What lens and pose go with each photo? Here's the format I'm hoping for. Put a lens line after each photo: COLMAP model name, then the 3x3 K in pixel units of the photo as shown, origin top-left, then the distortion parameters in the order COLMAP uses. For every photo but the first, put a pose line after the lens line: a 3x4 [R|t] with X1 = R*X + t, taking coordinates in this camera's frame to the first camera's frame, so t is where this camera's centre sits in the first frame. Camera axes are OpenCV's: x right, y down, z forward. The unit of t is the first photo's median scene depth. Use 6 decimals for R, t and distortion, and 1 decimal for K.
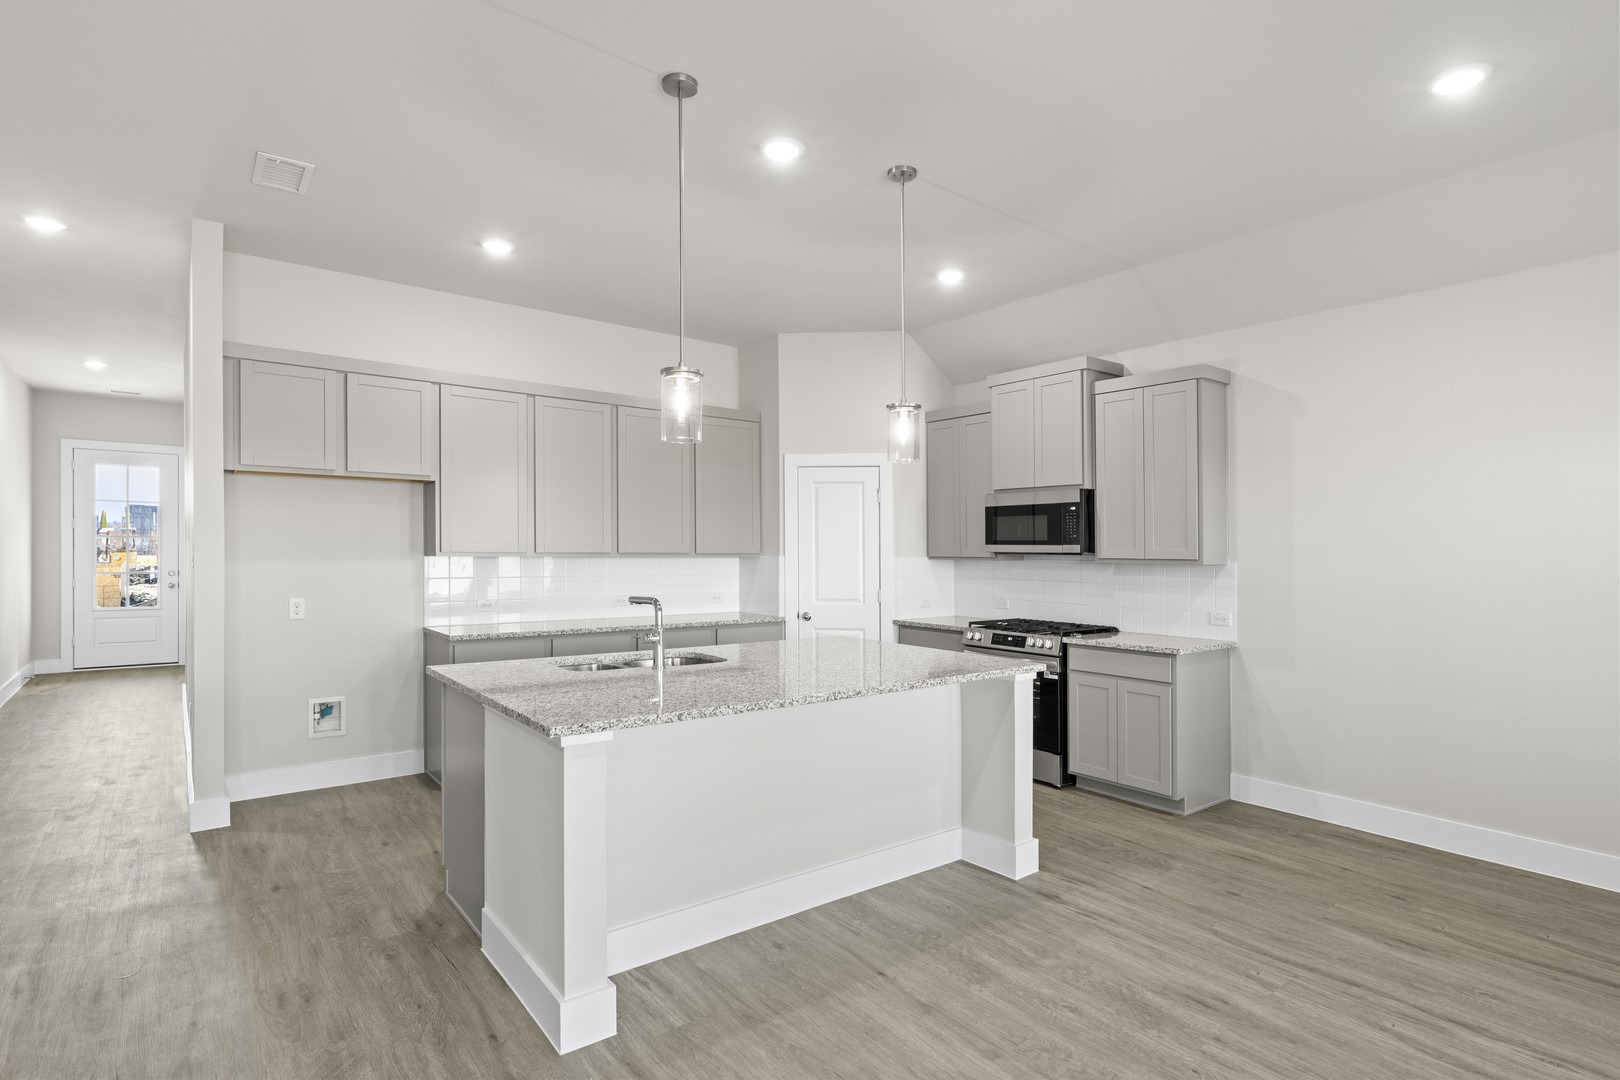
lens RADIAL K [[813.1, 0, 810.0], [0, 813.1, 540.0], [0, 0, 1]] dist [-0.002126, -0.001021]
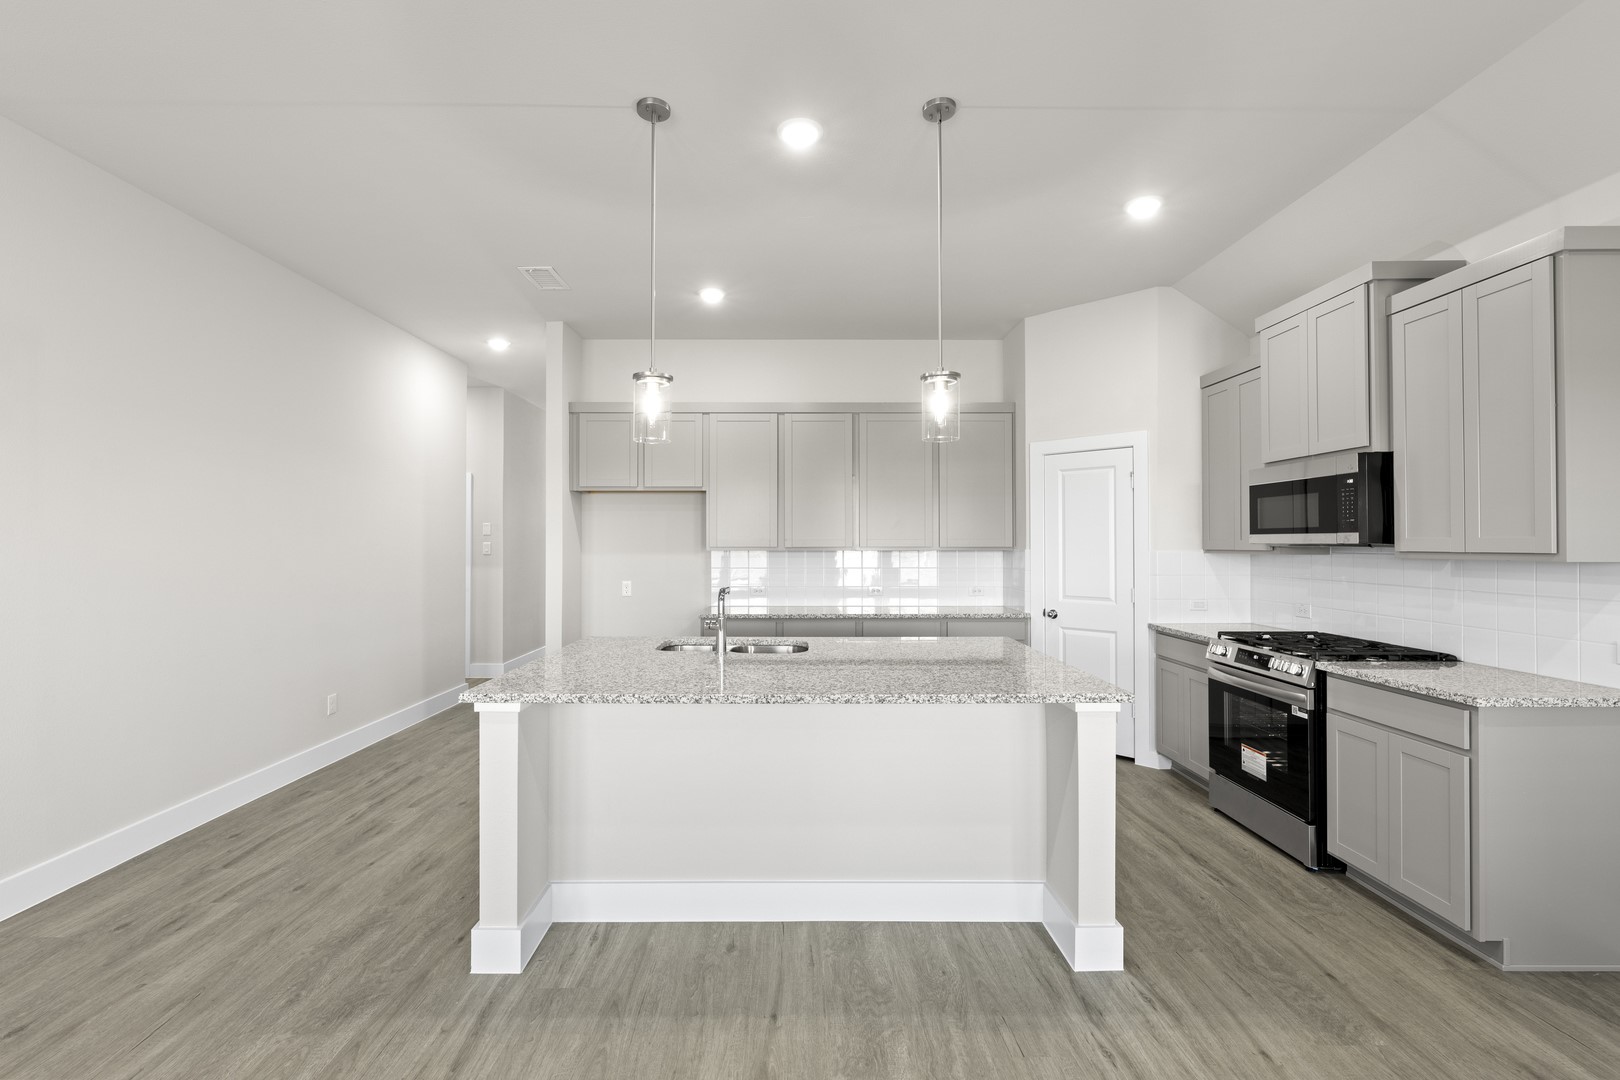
lens RADIAL K [[708.2, 0, 796.9], [0, 708.2, 533.8], [0, 0, 1]] dist [0.000014, -0.000218]
pose [[0.791301, -0.016013, -0.611217, 0.348315], [0.014009, 0.999869, -0.008059, 0.005675], [0.611267, -0.002185, 0.791422, 0.235580]]
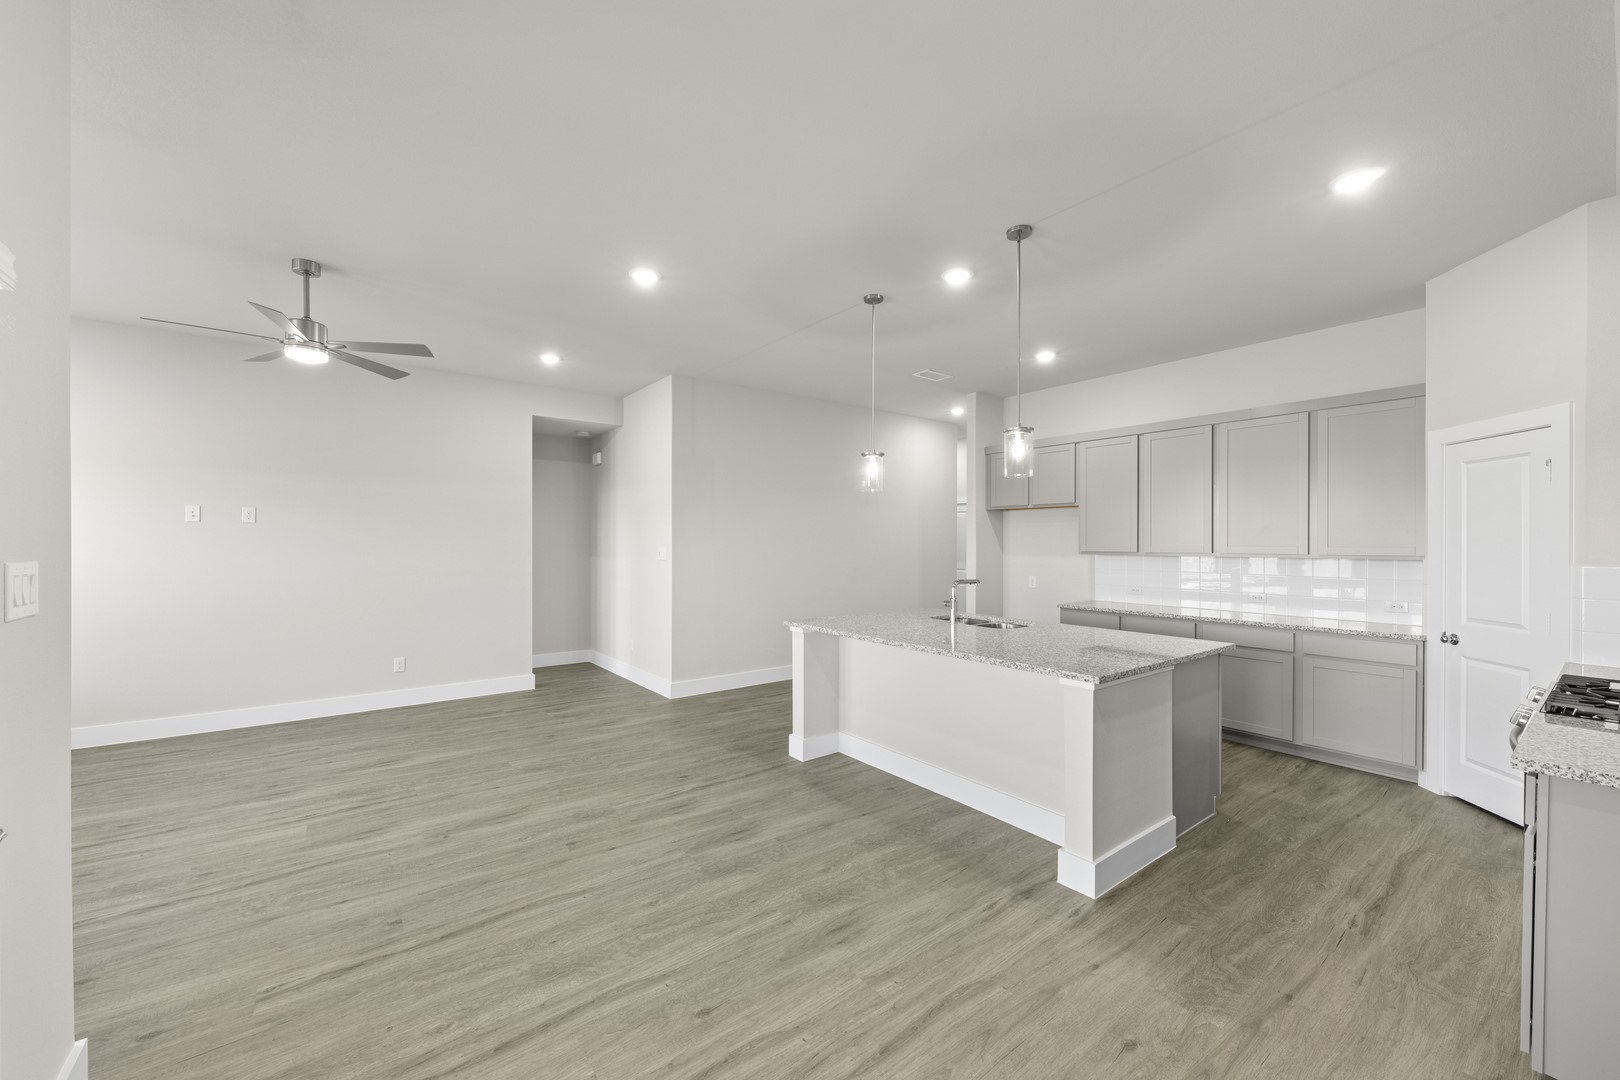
lens RADIAL K [[610.5, 0, 810.0], [0, 610.5, 540.0], [0, 0, 1]] dist [0.008812, -0.005778]
pose [[-0.001626, -0.011232, -0.999936, 0.764695], [0.008171, 0.999903, -0.011245, 0.002712], [0.999965, -0.008189, -0.001534, 0.529293]]
